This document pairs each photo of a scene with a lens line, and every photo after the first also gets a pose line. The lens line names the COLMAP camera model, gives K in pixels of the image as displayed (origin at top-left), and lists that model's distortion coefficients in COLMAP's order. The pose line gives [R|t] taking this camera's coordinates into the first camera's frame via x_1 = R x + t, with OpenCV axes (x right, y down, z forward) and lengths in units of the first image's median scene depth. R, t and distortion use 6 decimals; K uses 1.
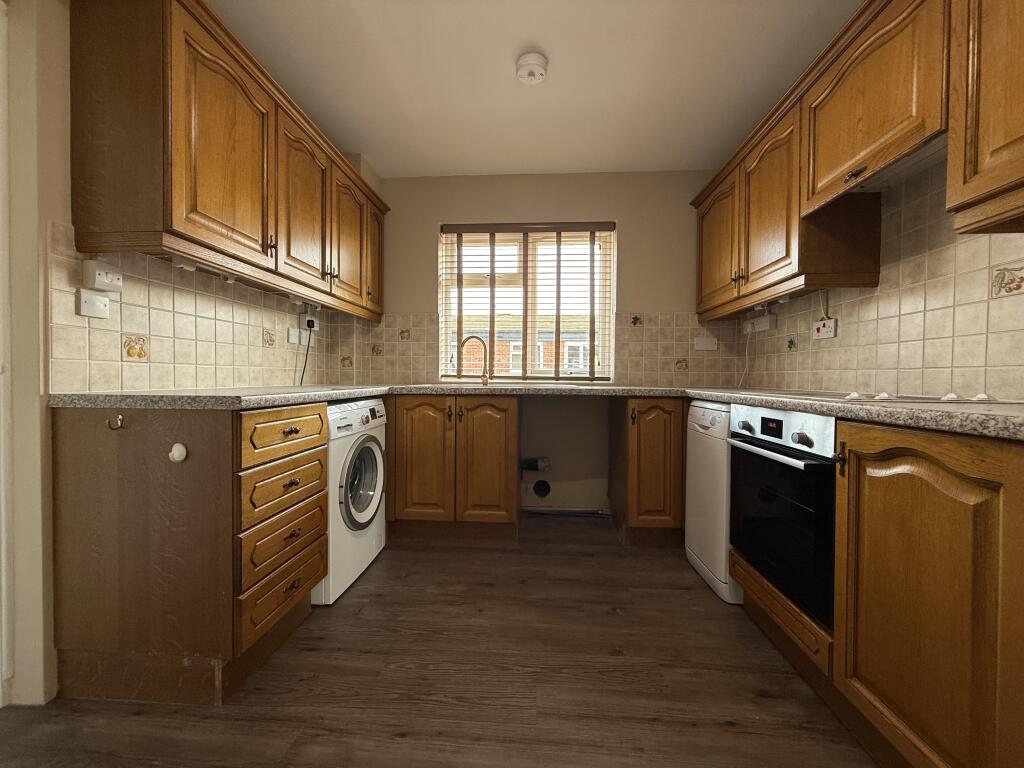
lens RADIAL K [[408.1, 0, 509.9], [0, 408.1, 382.6], [0, 0, 1]] dist [0.002362, -0.000141]
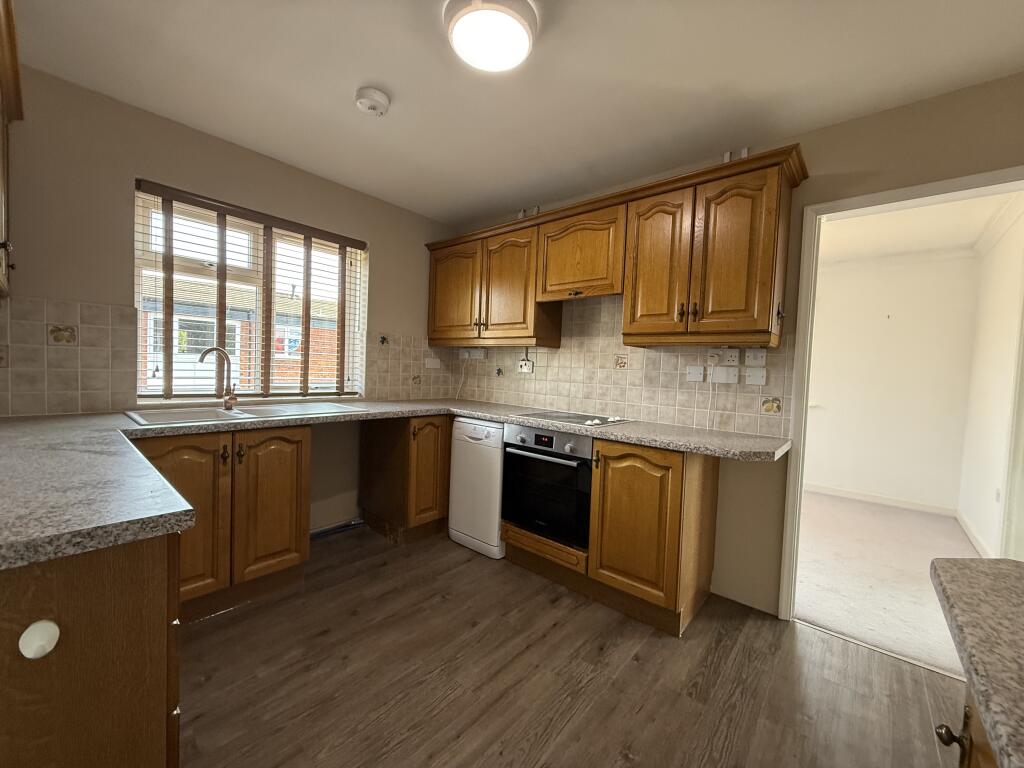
lens RADIAL K [[408.1, 0, 508.7], [0, 408.1, 383.7], [0, 0, 1]] dist [0.002362, -0.000141]
pose [[0.601329, -0.016095, 0.798839, -0.476217], [-0.026339, 0.998854, 0.039951, -0.115727], [-0.798567, -0.045064, 0.600216, 0.099059]]
